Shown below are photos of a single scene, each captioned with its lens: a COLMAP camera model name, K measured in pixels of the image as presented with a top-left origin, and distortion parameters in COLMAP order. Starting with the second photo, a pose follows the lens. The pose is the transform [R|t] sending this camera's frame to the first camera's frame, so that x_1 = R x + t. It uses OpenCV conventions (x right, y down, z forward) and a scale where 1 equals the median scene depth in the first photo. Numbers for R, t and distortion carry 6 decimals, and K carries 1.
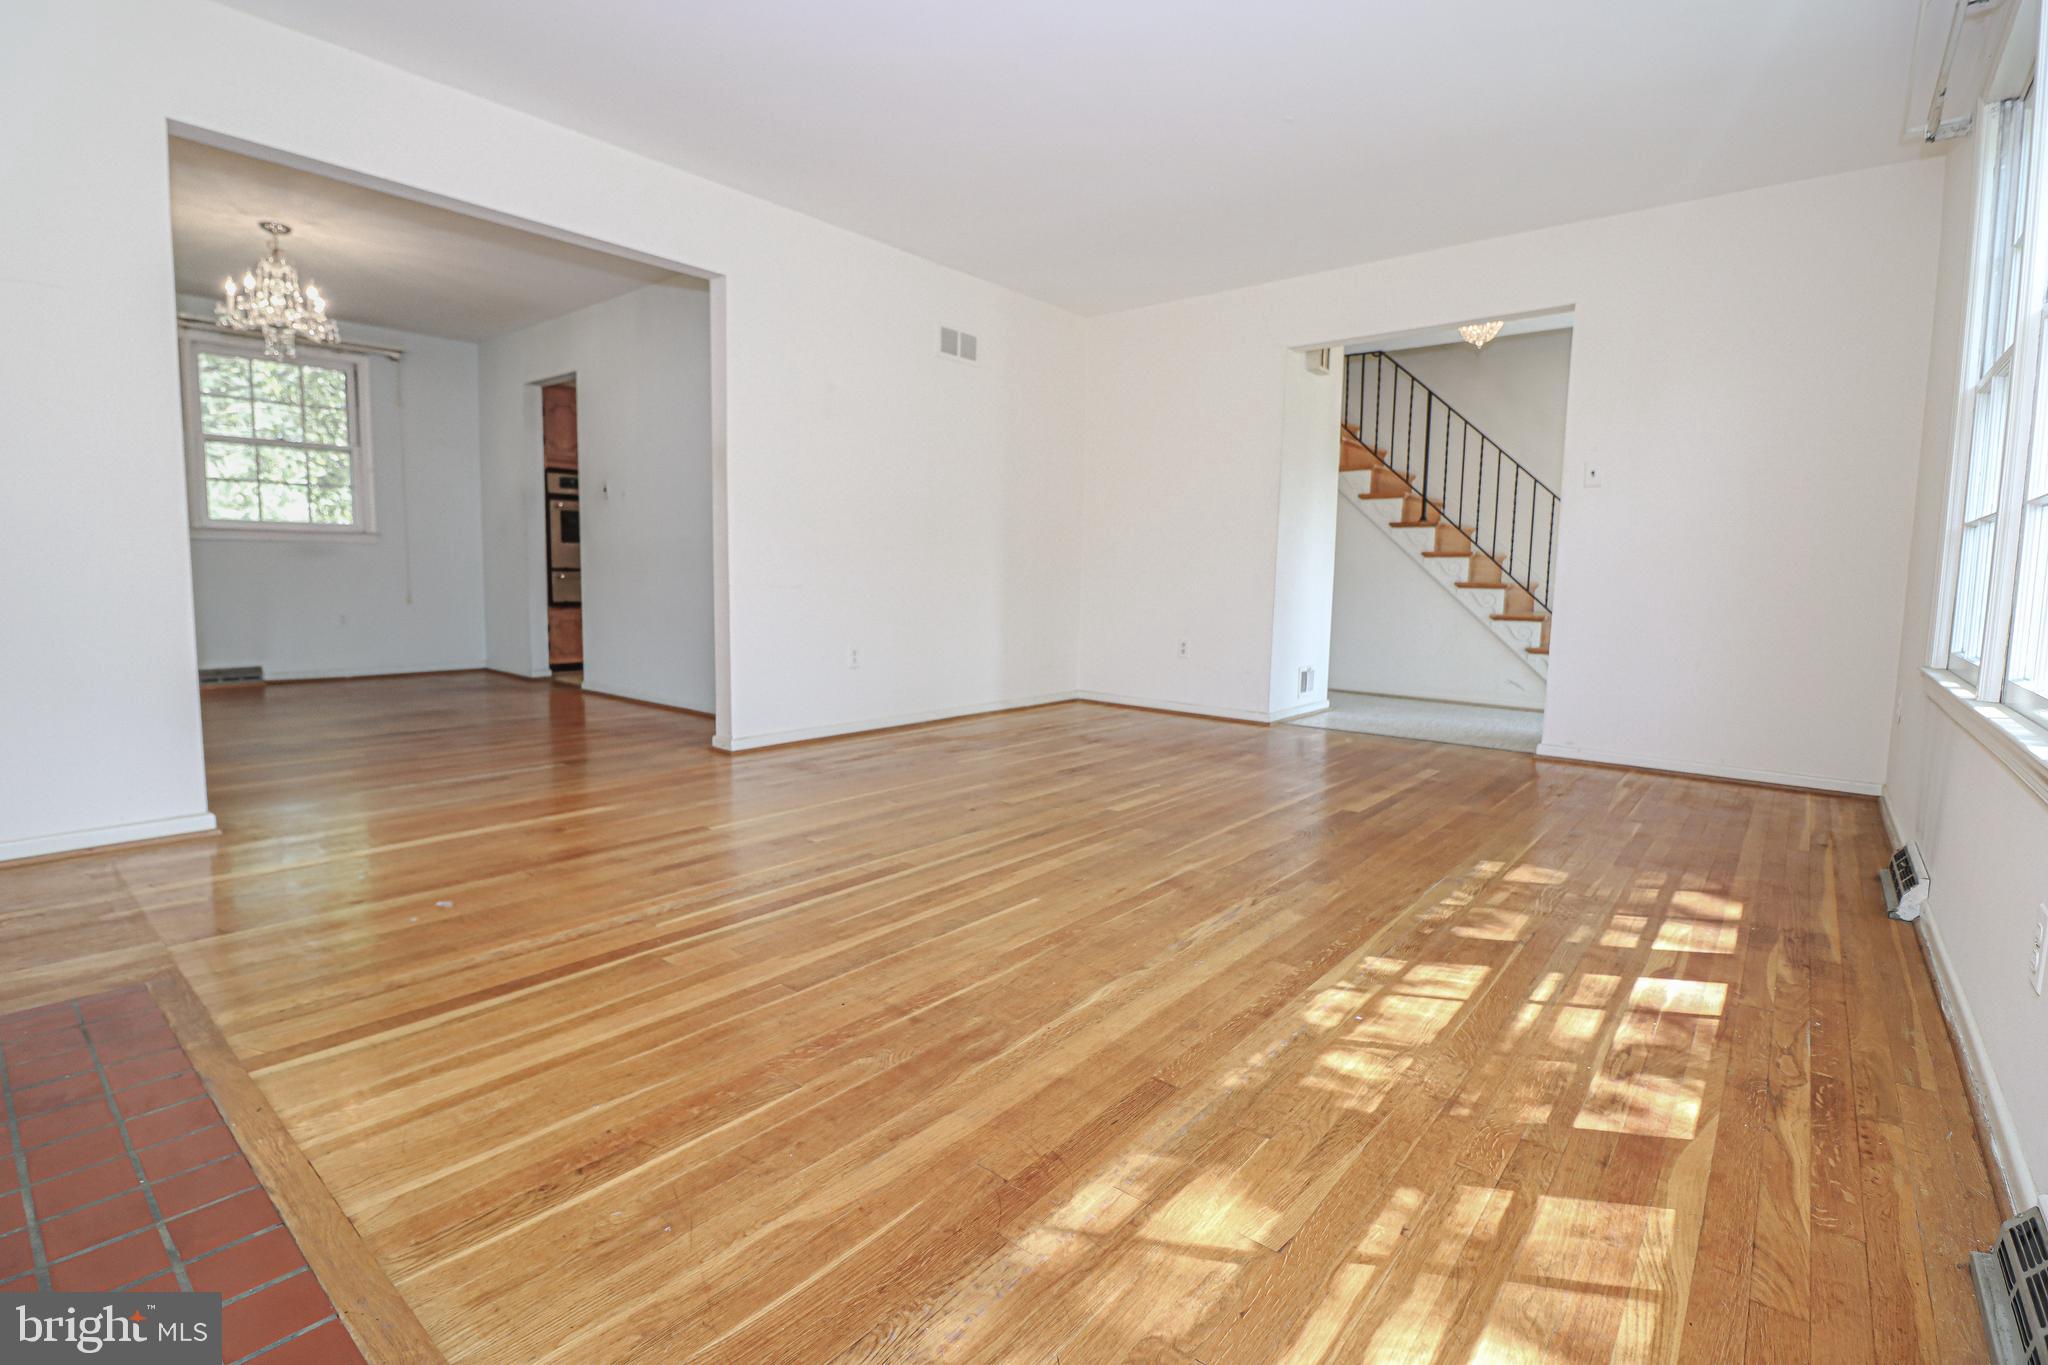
lens RADIAL K [[964.4, 0, 1025.3], [0, 964.4, 670.8], [0, 0, 1]] dist [-0.017709, -0.001978]
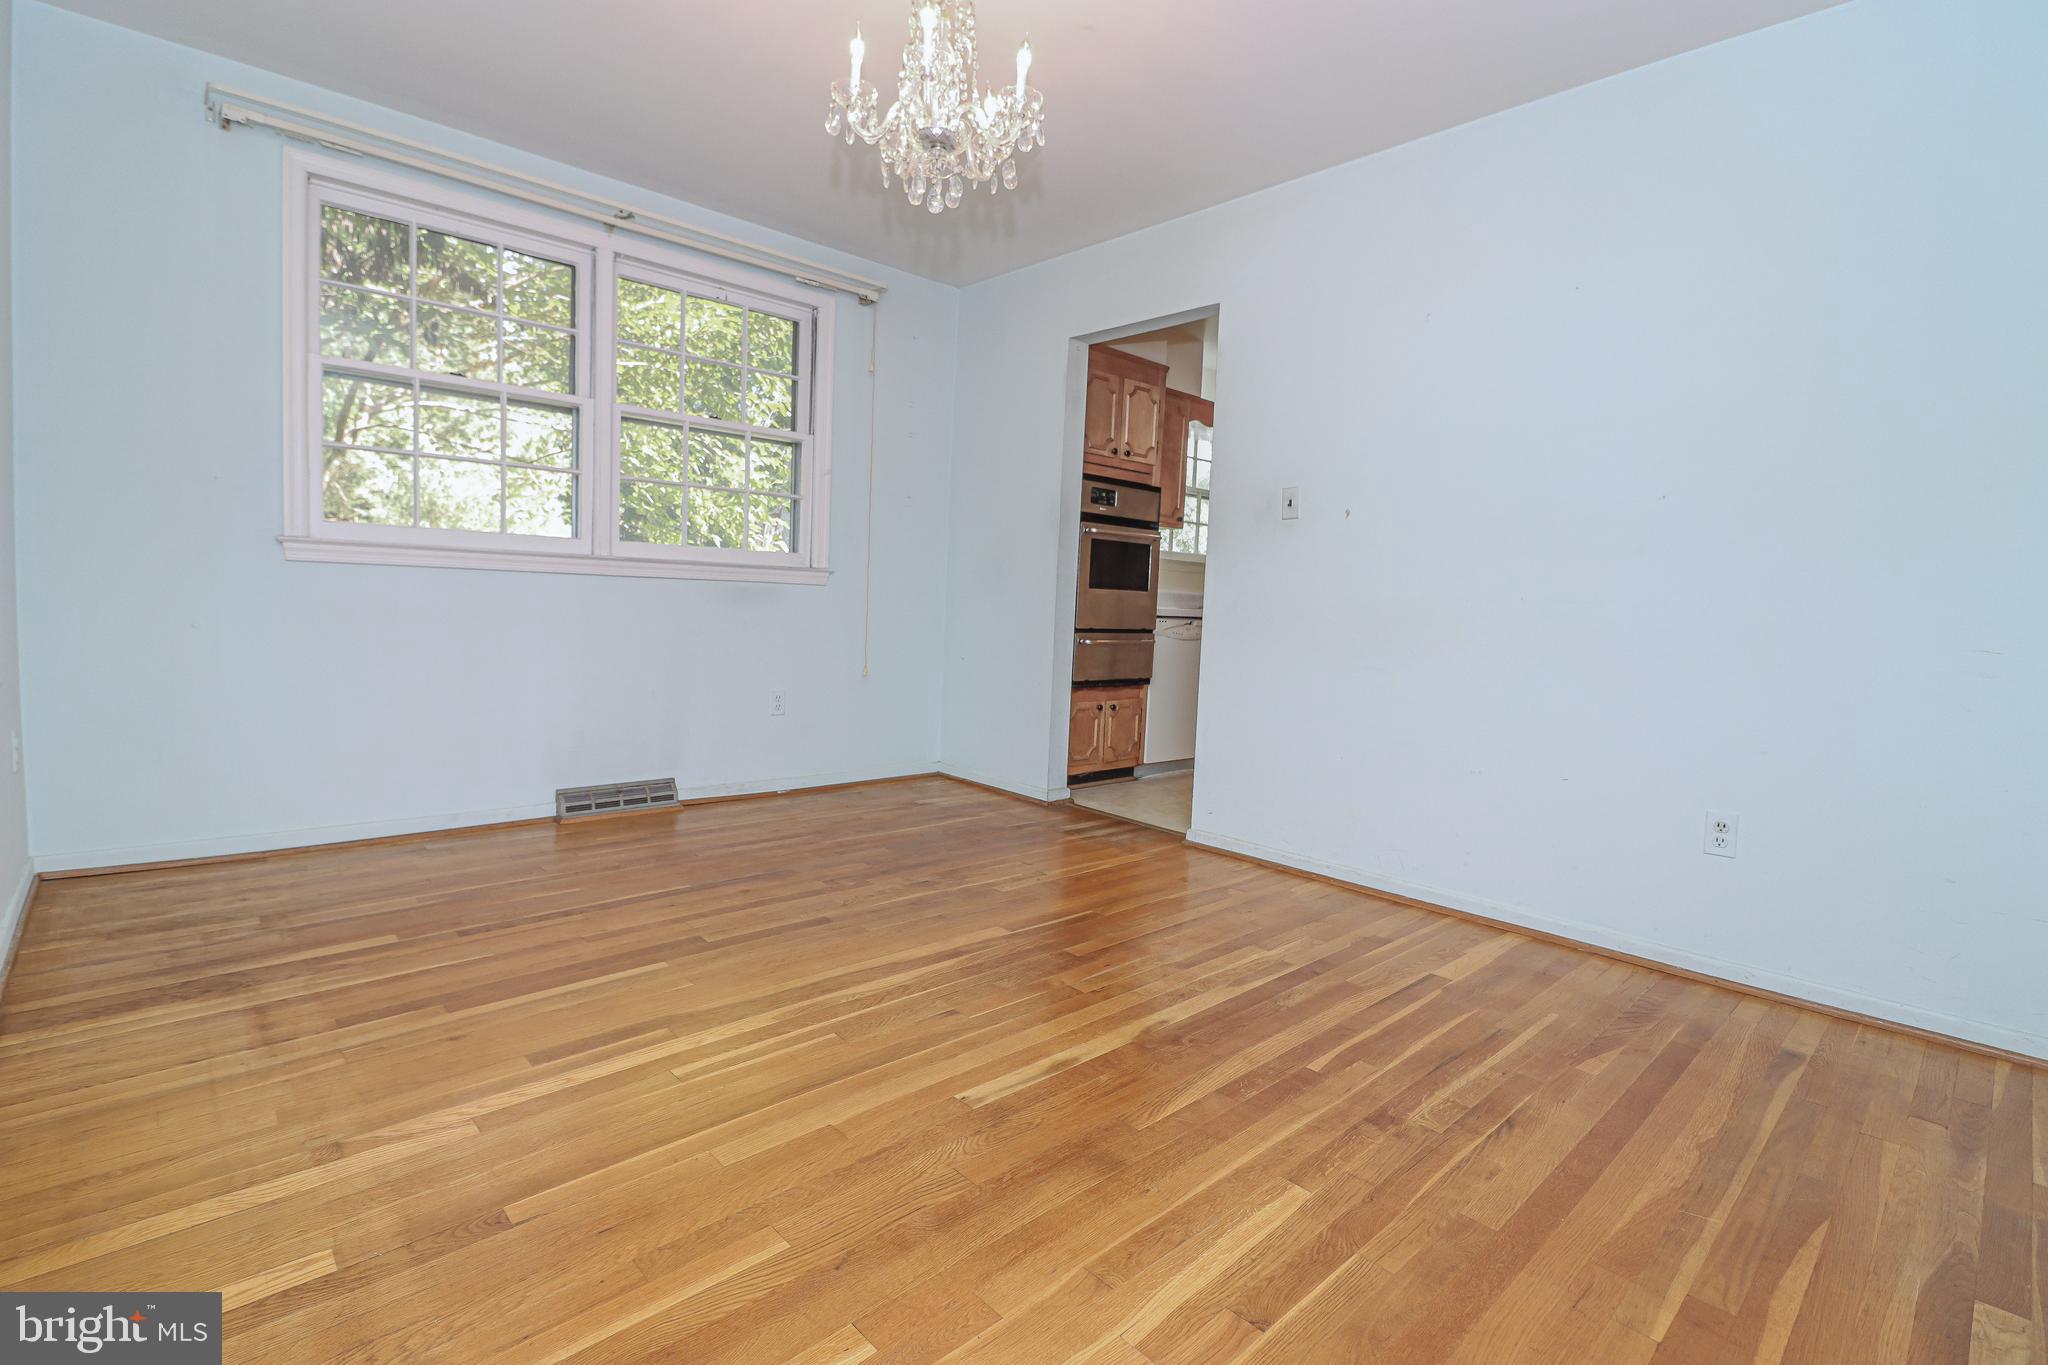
lens RADIAL K [[964.4, 0, 1023.9], [0, 964.4, 672.3], [0, 0, 1]] dist [-0.017709, -0.001978]
pose [[0.990754, 0.033711, -0.131415, -0.461977], [-0.037863, 0.998855, -0.029229, -0.060240], [0.130279, 0.033935, 0.990896, 0.376189]]
